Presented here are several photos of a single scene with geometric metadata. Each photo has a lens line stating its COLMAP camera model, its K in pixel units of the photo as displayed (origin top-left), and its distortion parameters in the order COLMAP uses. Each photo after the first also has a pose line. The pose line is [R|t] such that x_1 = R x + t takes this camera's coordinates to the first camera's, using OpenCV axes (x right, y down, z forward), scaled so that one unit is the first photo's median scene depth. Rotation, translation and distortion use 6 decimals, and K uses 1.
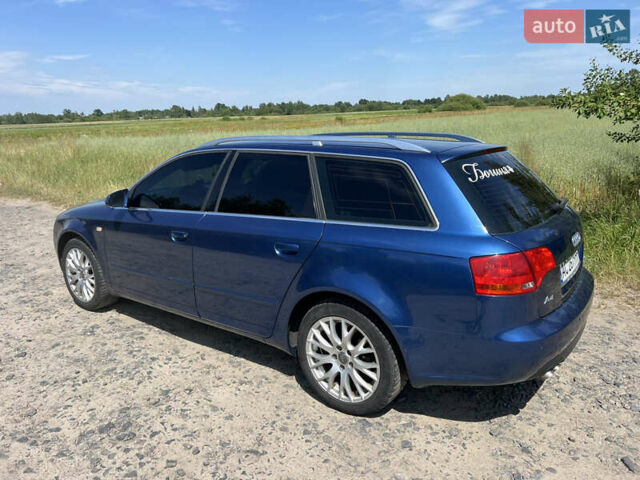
lens RADIAL K [[475.8, 0, 313.5], [0, 475.8, 235.7], [0, 0, 1]] dist [0.043462, -0.043754]
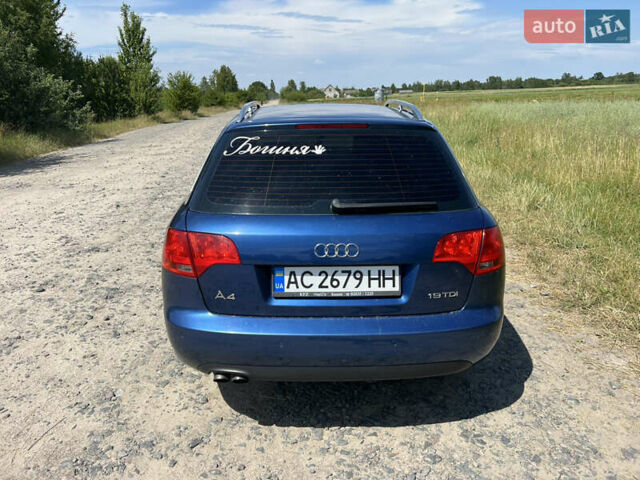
lens RADIAL K [[475.8, 0, 318.3], [0, 475.8, 229.8], [0, 0, 1]] dist [0.043462, -0.043754]
pose [[0.619623, 0.224949, -0.751974, 1.147676], [-0.182843, 0.973062, 0.140424, -0.131048], [0.763306, 0.050483, 0.644062, 0.524867]]
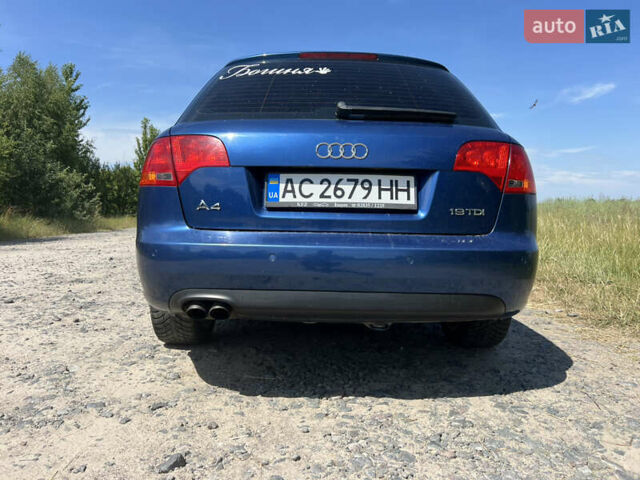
lens RADIAL K [[475.8, 0, 318.7], [0, 475.8, 236.6], [0, 0, 1]] dist [0.043462, -0.043754]
pose [[0.613448, 0.072020, -0.786445, 1.102927], [-0.207789, 0.975465, -0.072751, 0.183963], [0.761909, 0.208043, 0.613361, 0.642753]]
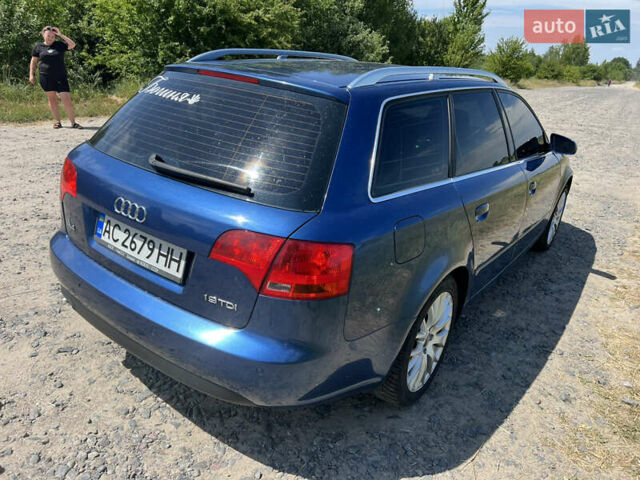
lens RADIAL K [[475.8, 0, 322.0], [0, 475.8, 239.4], [0, 0, 1]] dist [0.043462, -0.043754]
pose [[0.027891, 0.393557, -0.918877, 1.253322], [-0.317726, 0.875054, 0.365144, -0.301588], [0.947772, 0.281767, 0.149449, 1.234736]]
